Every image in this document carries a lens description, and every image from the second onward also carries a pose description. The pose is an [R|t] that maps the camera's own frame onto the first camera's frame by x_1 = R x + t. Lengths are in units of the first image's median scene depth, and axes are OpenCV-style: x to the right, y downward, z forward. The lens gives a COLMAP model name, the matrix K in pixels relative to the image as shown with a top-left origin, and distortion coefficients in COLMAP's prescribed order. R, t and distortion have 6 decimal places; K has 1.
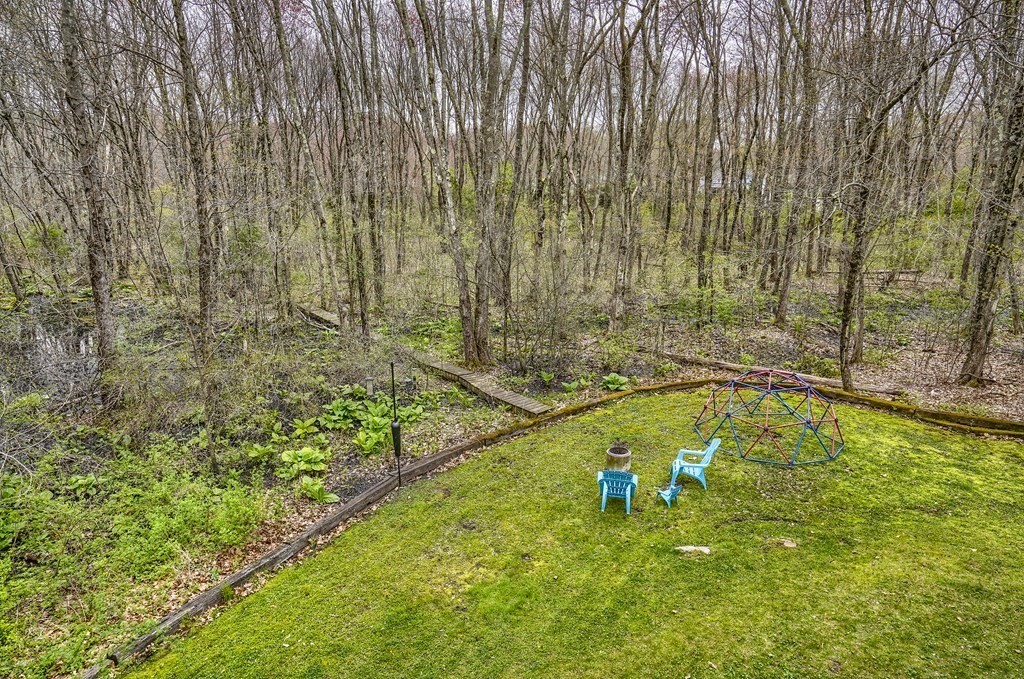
lens RADIAL K [[523.4, 0, 512.0], [0, 523.4, 339.5], [0, 0, 1]] dist [-0.045486, 0.016859]
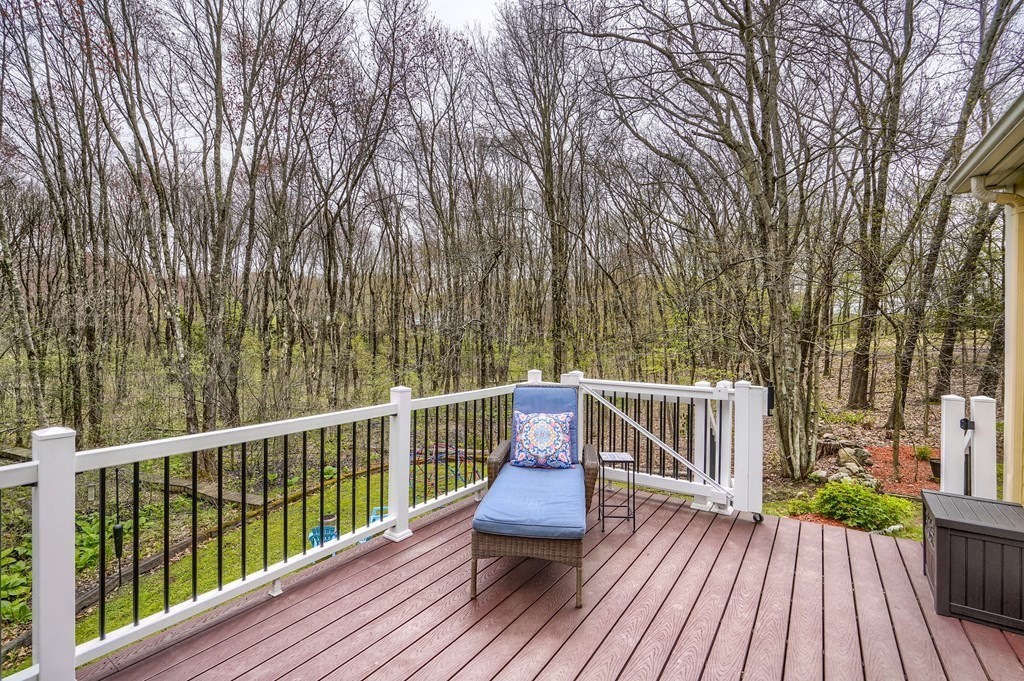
lens RADIAL K [[523.4, 0, 512.0], [0, 523.4, 340.5], [0, 0, 1]] dist [-0.045486, 0.016859]
pose [[0.894828, -0.006076, 0.446370, 0.027316], [0.121533, 0.965455, -0.230491, 0.087969], [-0.429550, 0.260499, 0.864654, -0.255837]]
